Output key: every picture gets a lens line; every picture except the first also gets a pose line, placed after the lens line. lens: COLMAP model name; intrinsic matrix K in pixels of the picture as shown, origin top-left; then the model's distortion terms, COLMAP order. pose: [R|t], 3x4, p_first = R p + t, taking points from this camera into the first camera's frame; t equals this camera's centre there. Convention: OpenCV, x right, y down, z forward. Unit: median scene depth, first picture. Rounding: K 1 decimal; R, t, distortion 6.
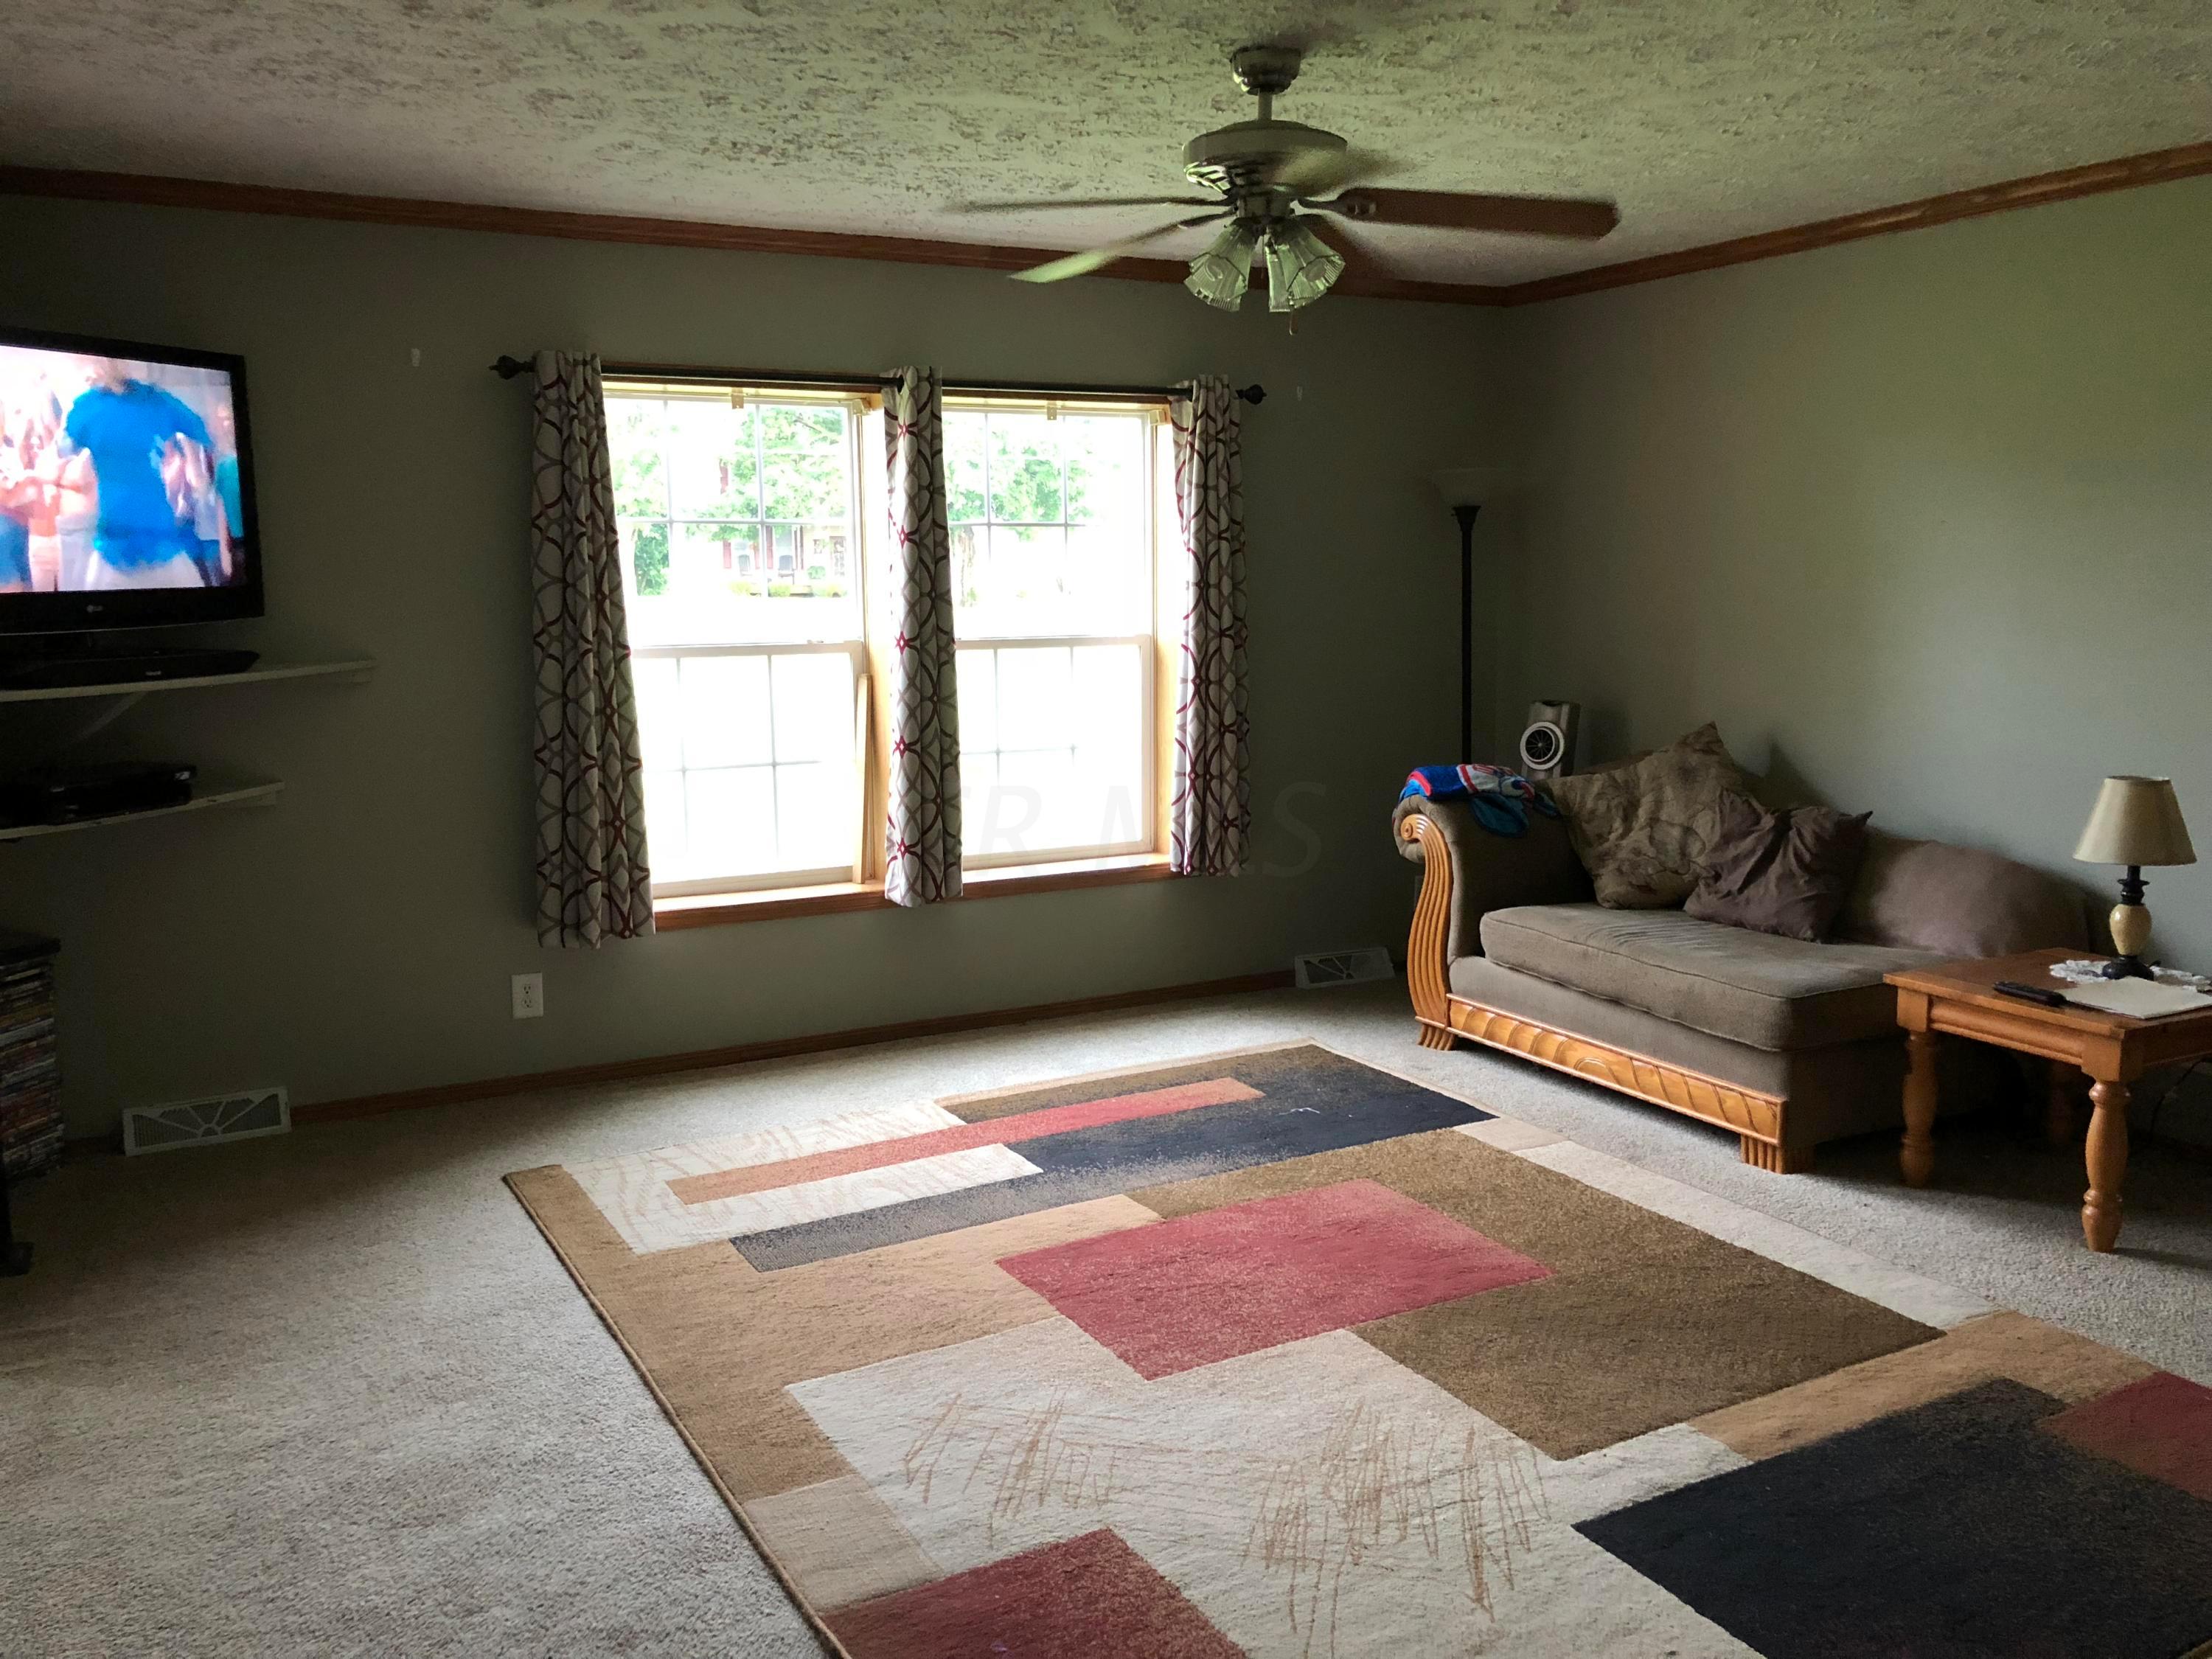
lens RADIAL K [[1821.2, 0, 1090.5], [0, 1821.2, 826.9], [0, 0, 1]] dist [0.041062, -0.036554]
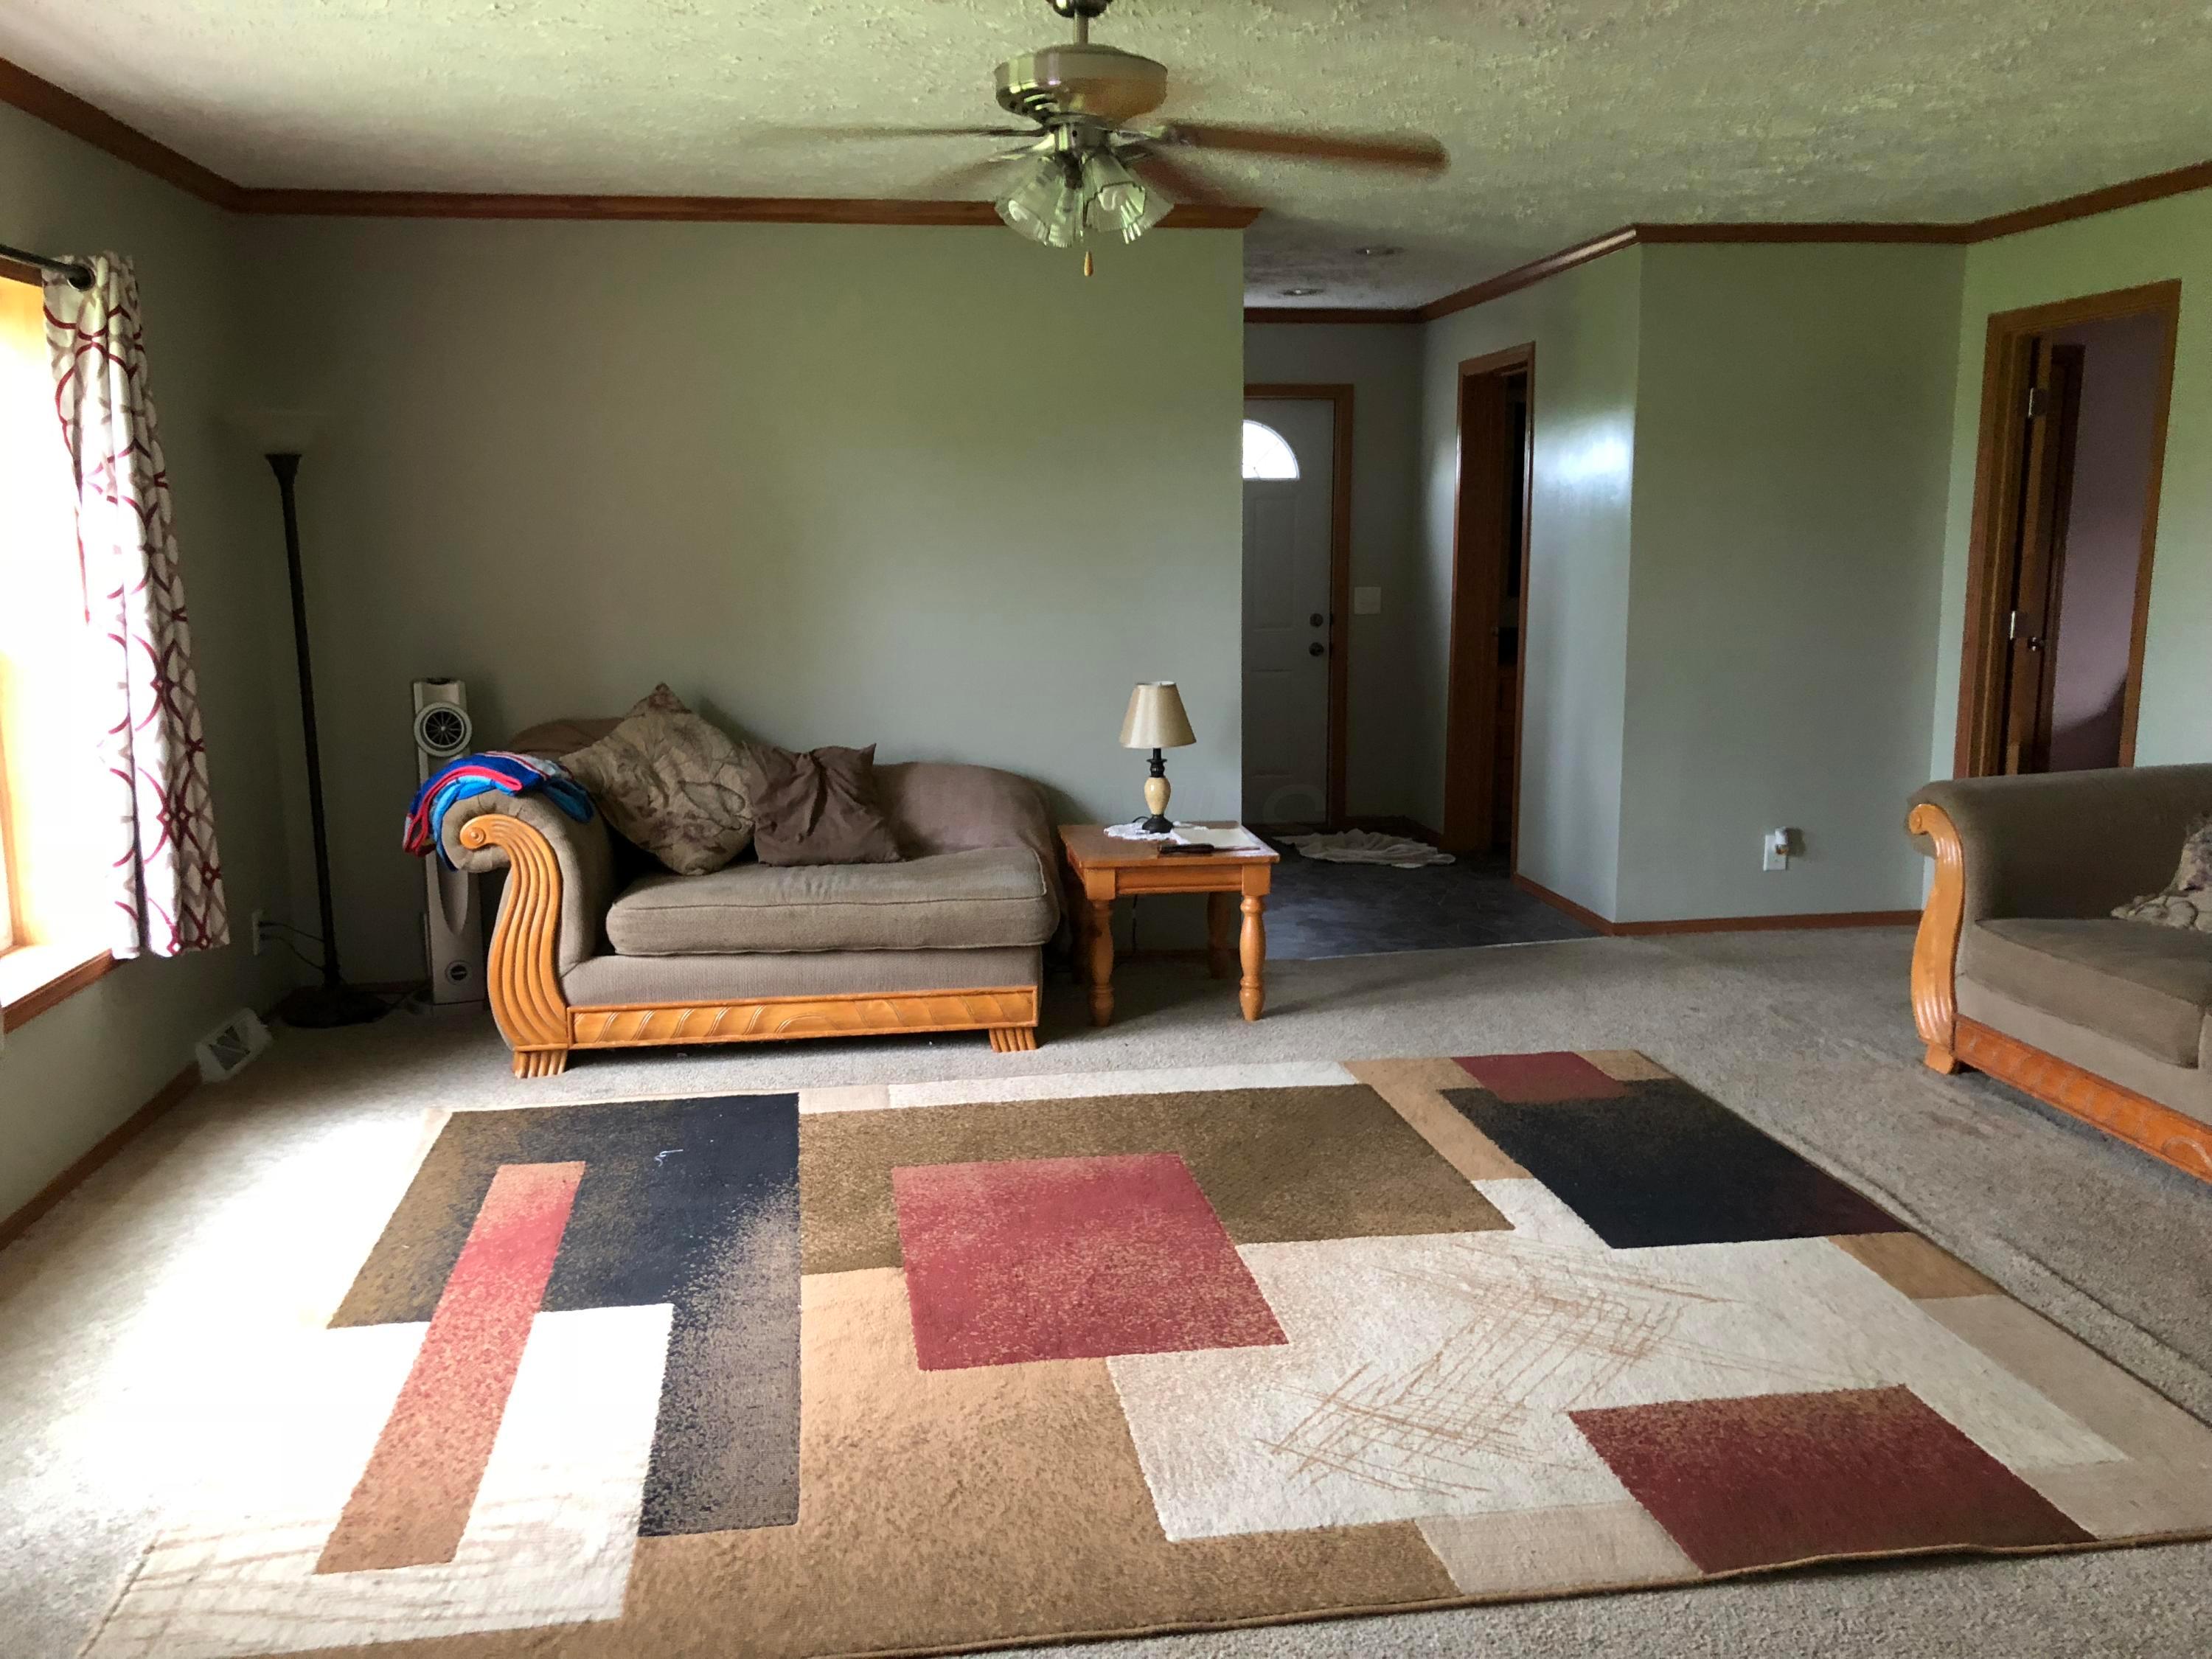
lens RADIAL K [[1821.2, 0, 1103.2], [0, 1821.2, 829.4], [0, 0, 1]] dist [0.041062, -0.036554]
pose [[0.343183, -0.152848, 0.926748, -0.636331], [0.140677, 0.983906, 0.110180, -0.066638], [-0.928674, 0.092561, 0.359162, 0.521791]]
